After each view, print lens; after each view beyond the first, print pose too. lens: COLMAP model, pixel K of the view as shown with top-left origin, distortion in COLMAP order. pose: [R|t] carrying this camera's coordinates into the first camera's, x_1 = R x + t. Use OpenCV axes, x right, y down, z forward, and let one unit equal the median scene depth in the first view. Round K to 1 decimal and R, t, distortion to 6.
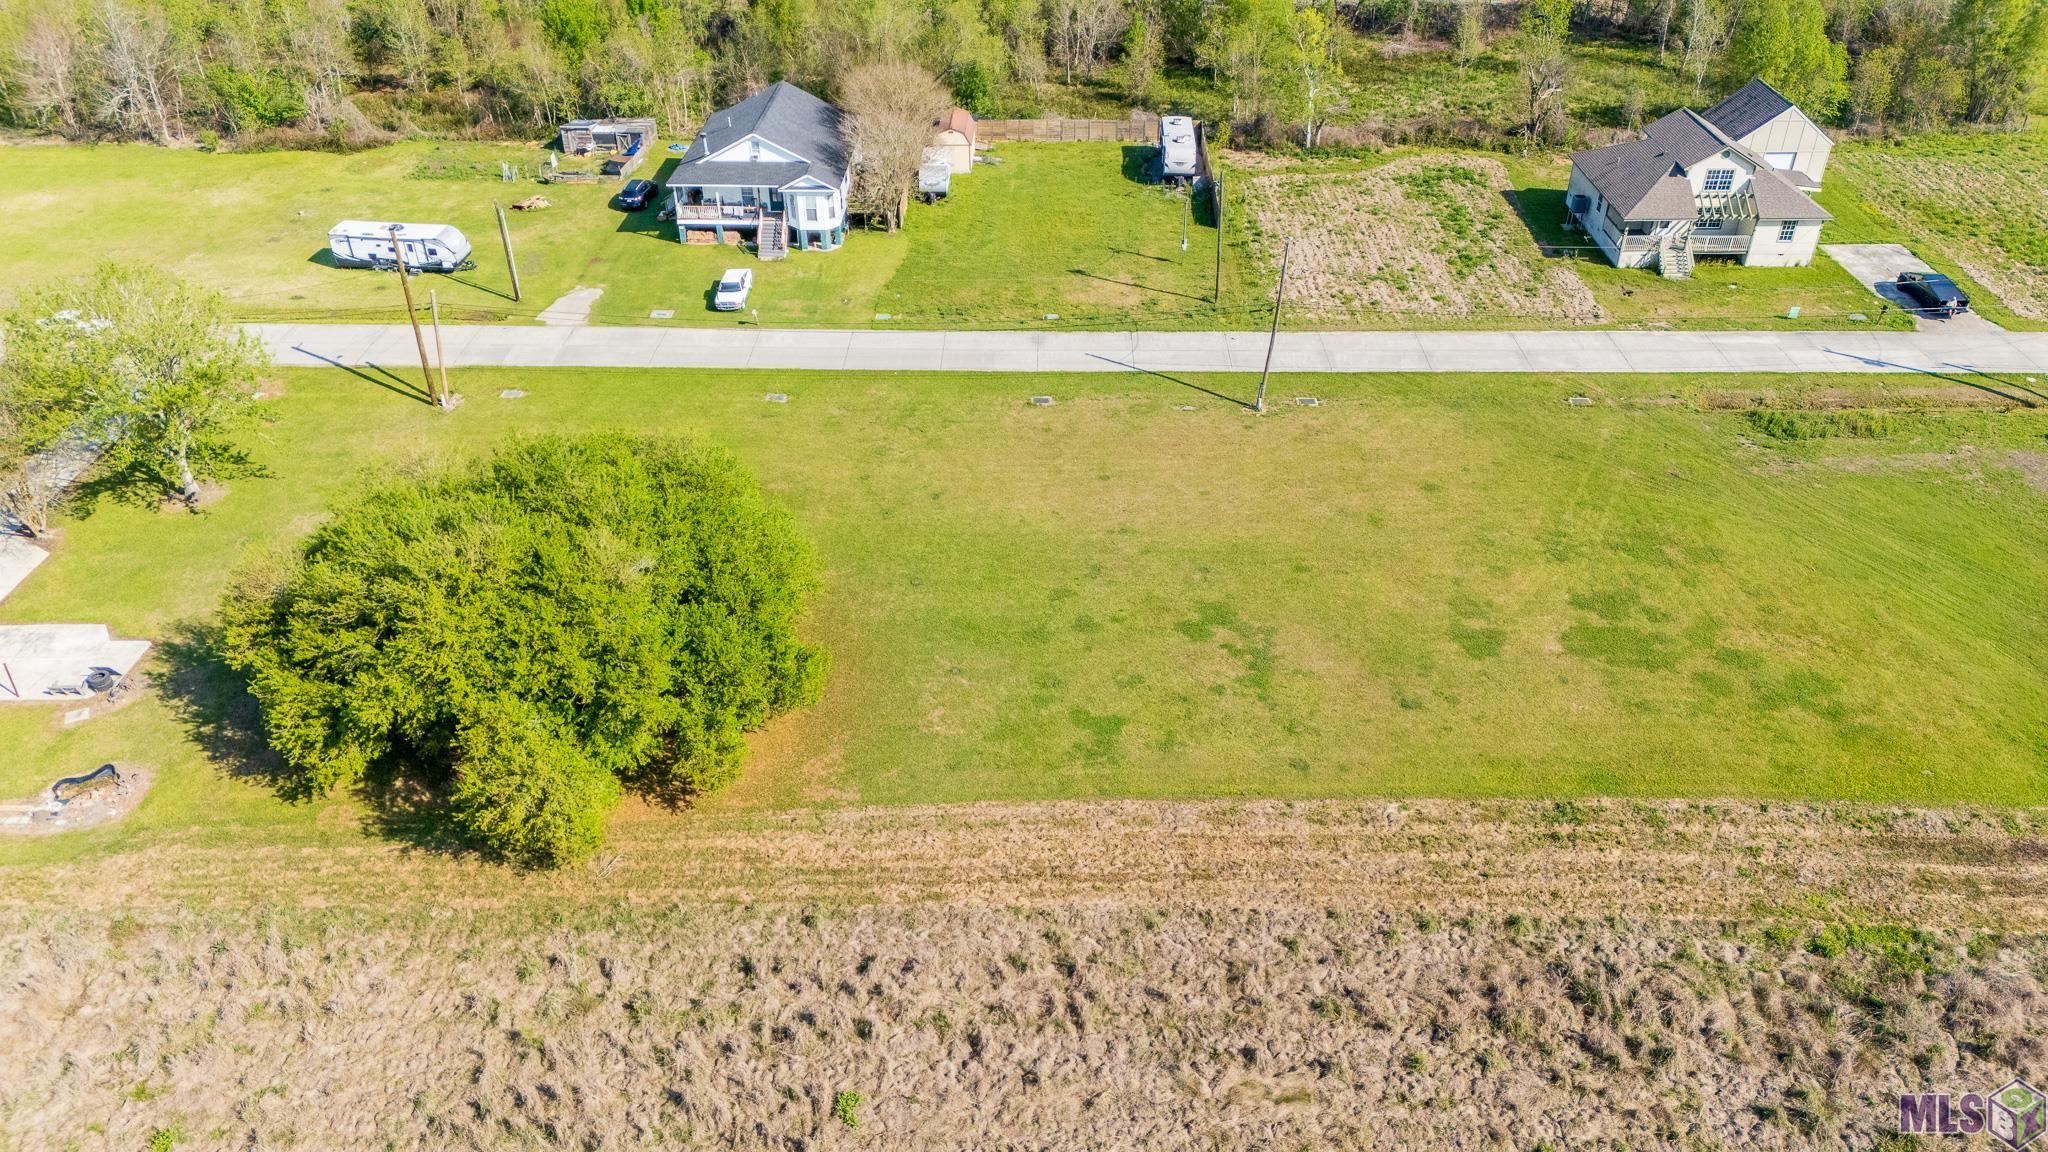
lens RADIAL K [[1497.7, 0, 1024.0], [0, 1497.7, 576.0], [0, 0, 1]] dist [0.083170, -0.070792]
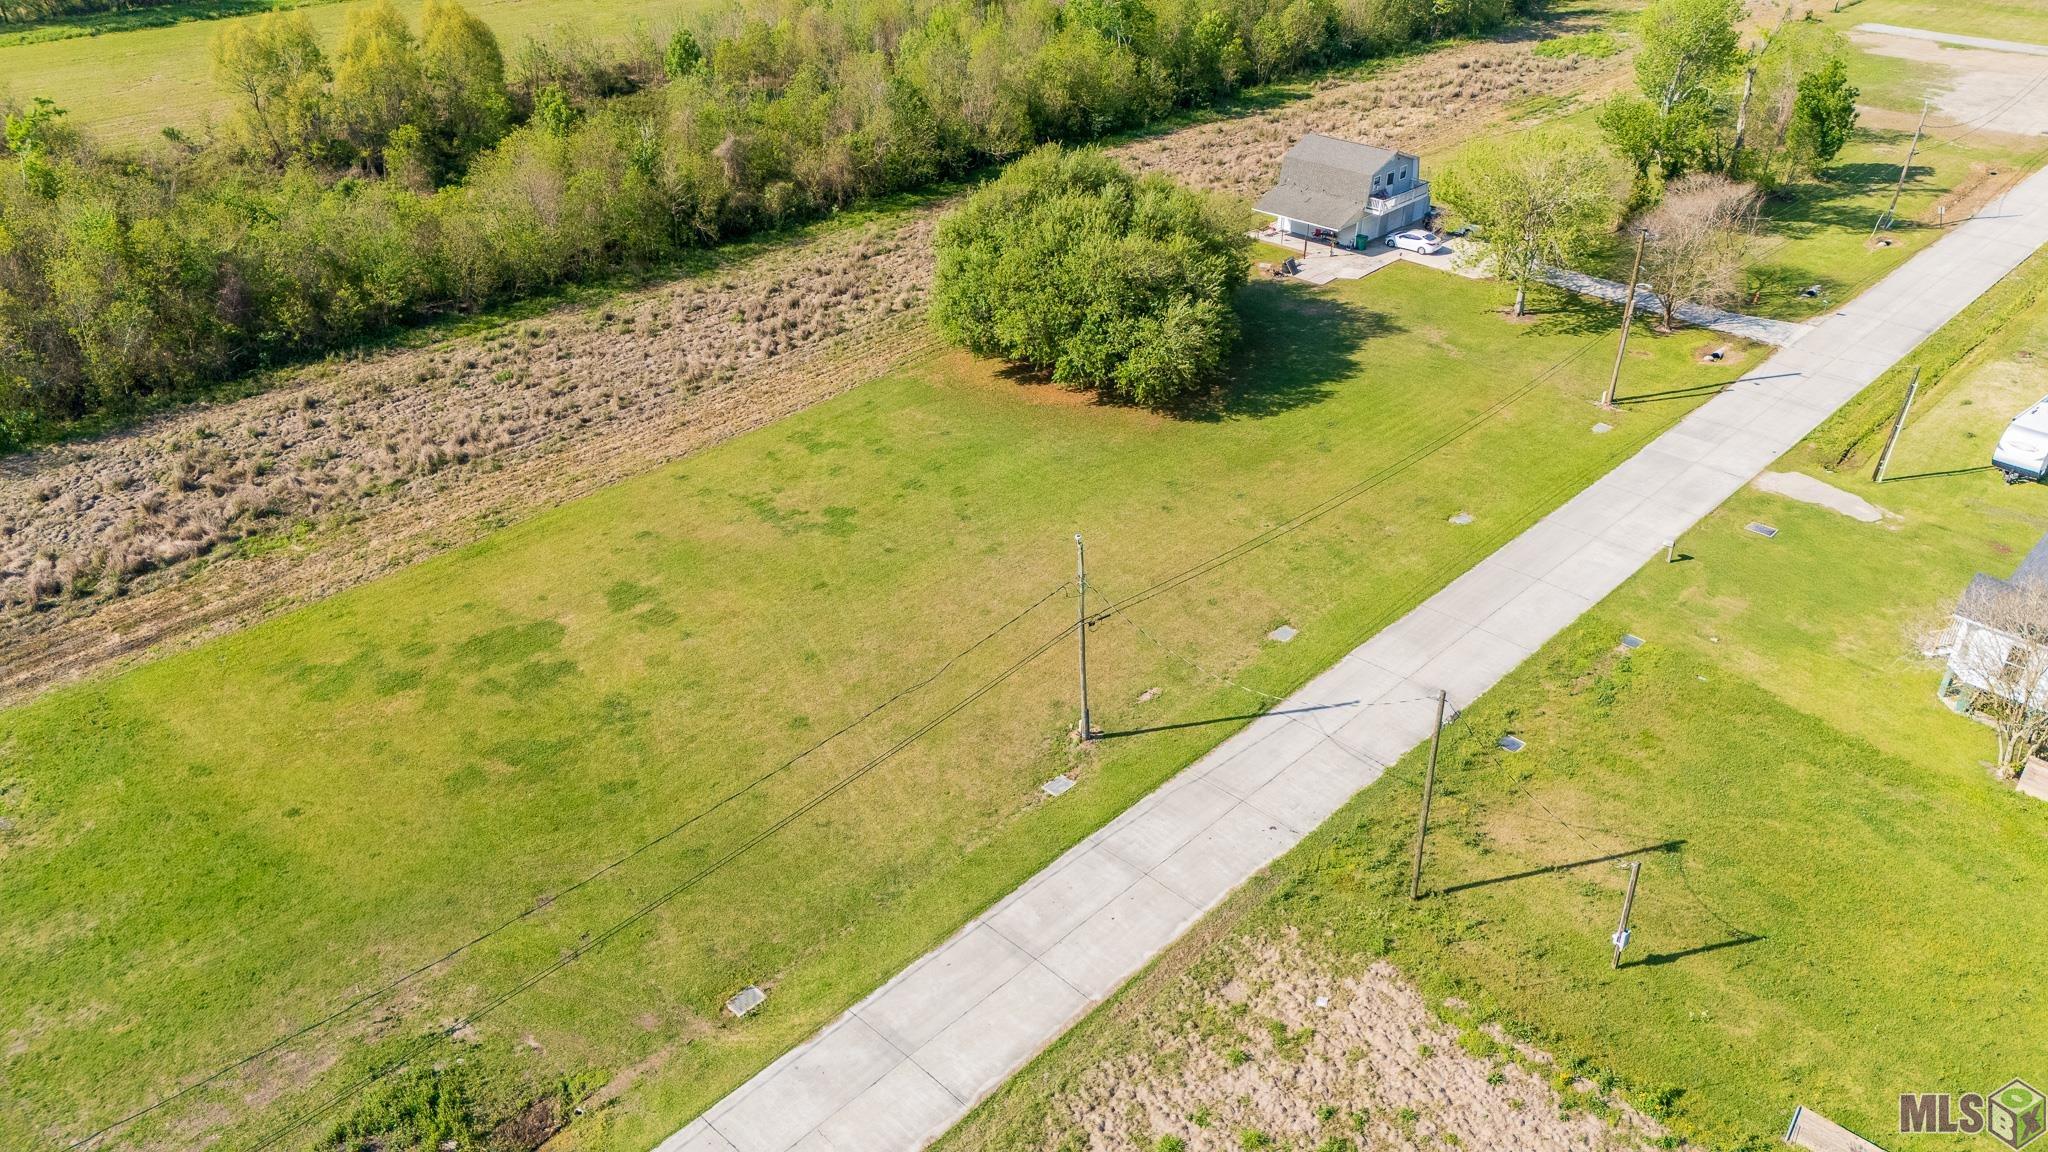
lens RADIAL K [[1504.5, 0, 1024.0], [0, 1504.5, 576.0], [0, 0, 1]] dist [0.051940, -0.003580]
pose [[-0.680135, 0.381271, -0.626137, 0.771216], [-0.402111, 0.520127, 0.753508, -0.881897], [0.612962, 0.764265, -0.200443, 1.364528]]
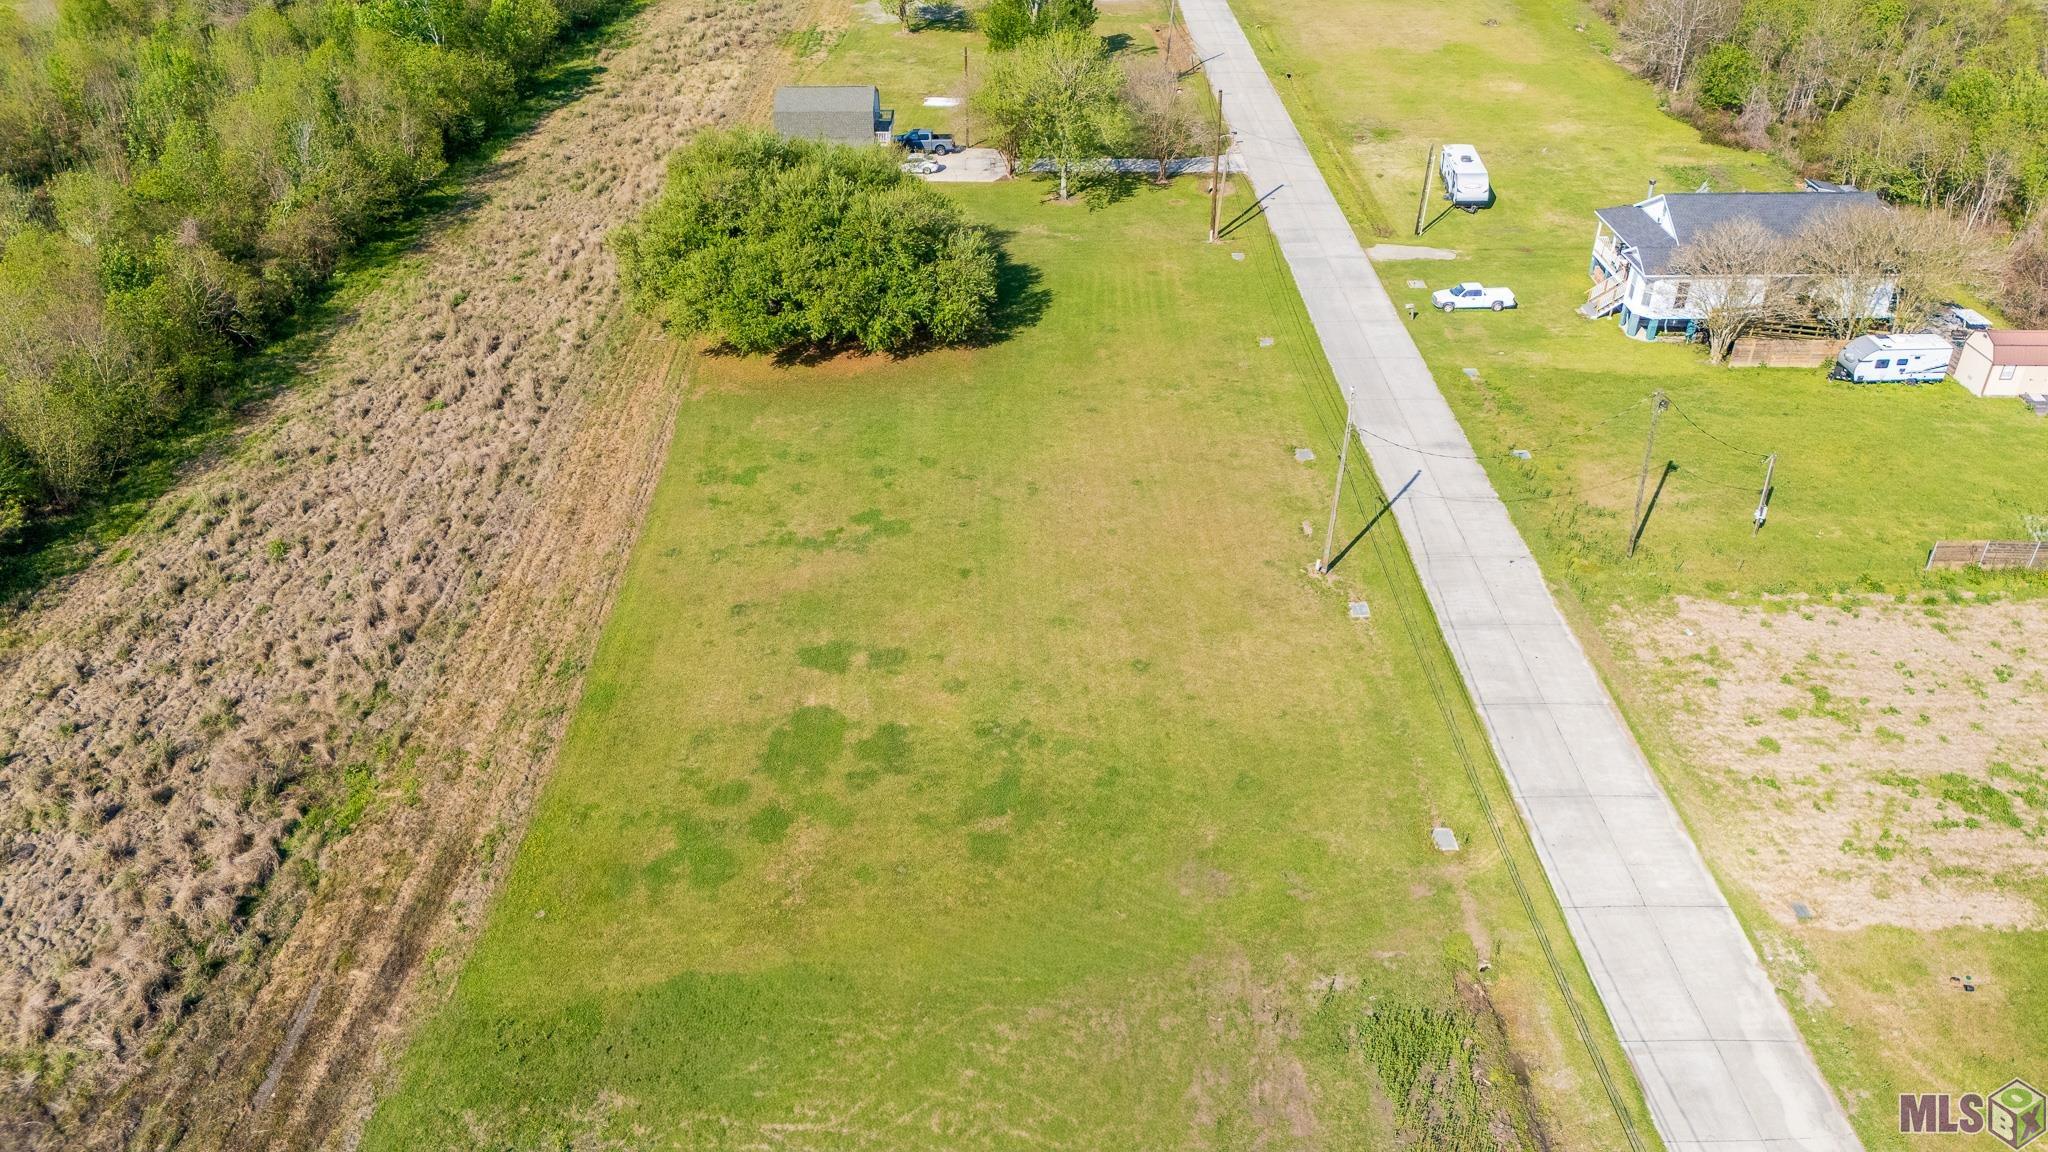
lens RADIAL K [[1497.7, 0, 1024.0], [0, 1497.7, 576.0], [0, 0, 1]] dist [0.083170, -0.070792]
pose [[0.027824, 0.535036, -0.844371, 1.096848], [-0.548079, 0.714576, 0.434731, -0.488633], [0.835964, 0.450686, 0.313124, 0.767053]]
